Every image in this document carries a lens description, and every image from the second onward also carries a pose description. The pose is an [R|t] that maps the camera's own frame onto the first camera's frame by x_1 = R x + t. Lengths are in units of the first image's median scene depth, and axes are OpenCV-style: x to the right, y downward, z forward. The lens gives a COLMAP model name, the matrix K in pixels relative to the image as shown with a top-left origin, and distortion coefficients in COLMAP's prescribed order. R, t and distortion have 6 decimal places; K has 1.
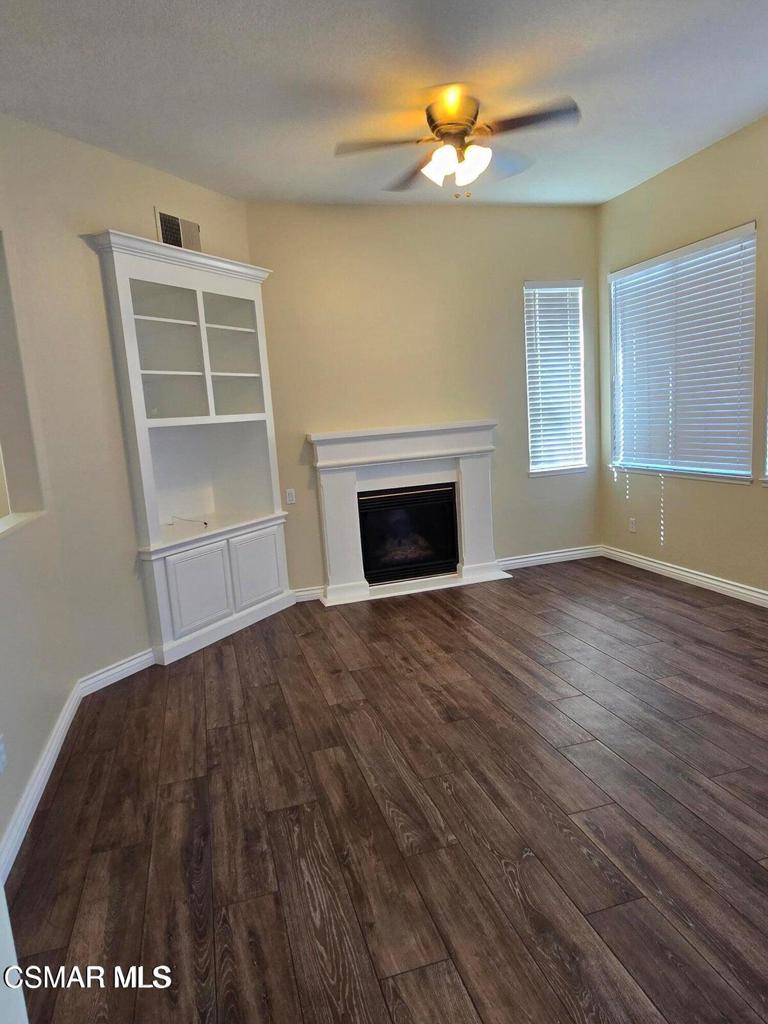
lens RADIAL K [[636.1, 0, 377.6], [0, 636.1, 513.7], [0, 0, 1]] dist [-0.000883, -0.001390]
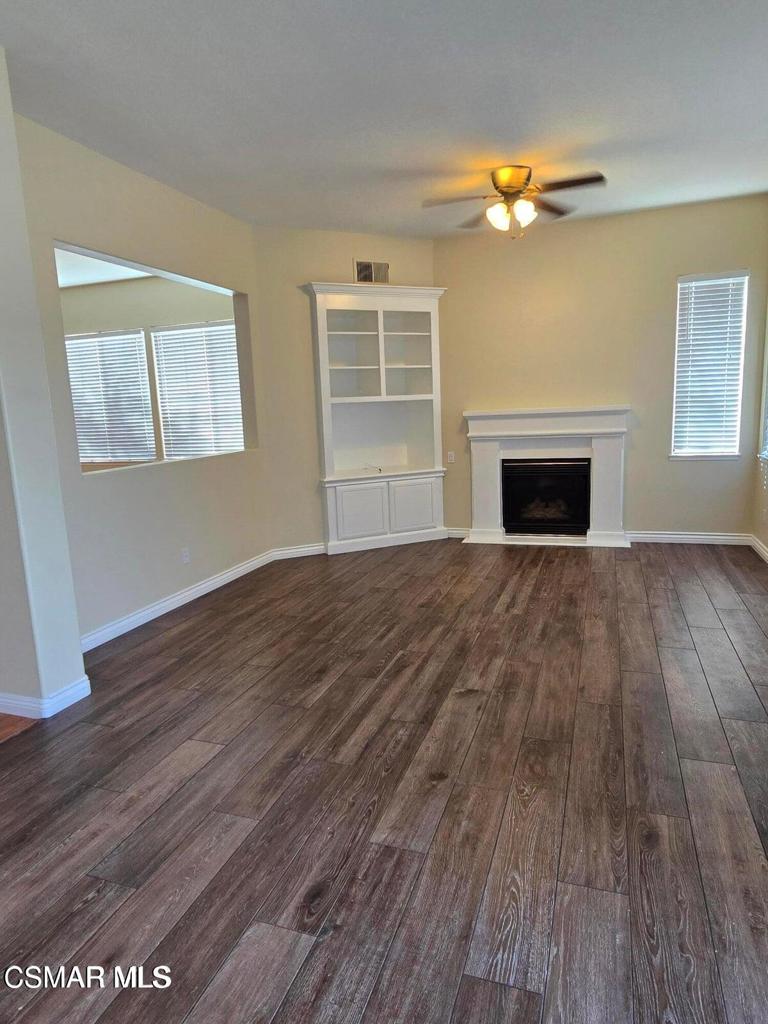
lens RADIAL K [[641.0, 0, 384.0], [0, 641.0, 507.8], [0, 0, 1]] dist [-0.001489, 0.000100]
pose [[0.818606, 0.129276, -0.559617, 0.550767], [-0.105266, 0.991605, 0.075087, -0.009288], [0.564626, -0.002558, 0.825343, -0.197536]]
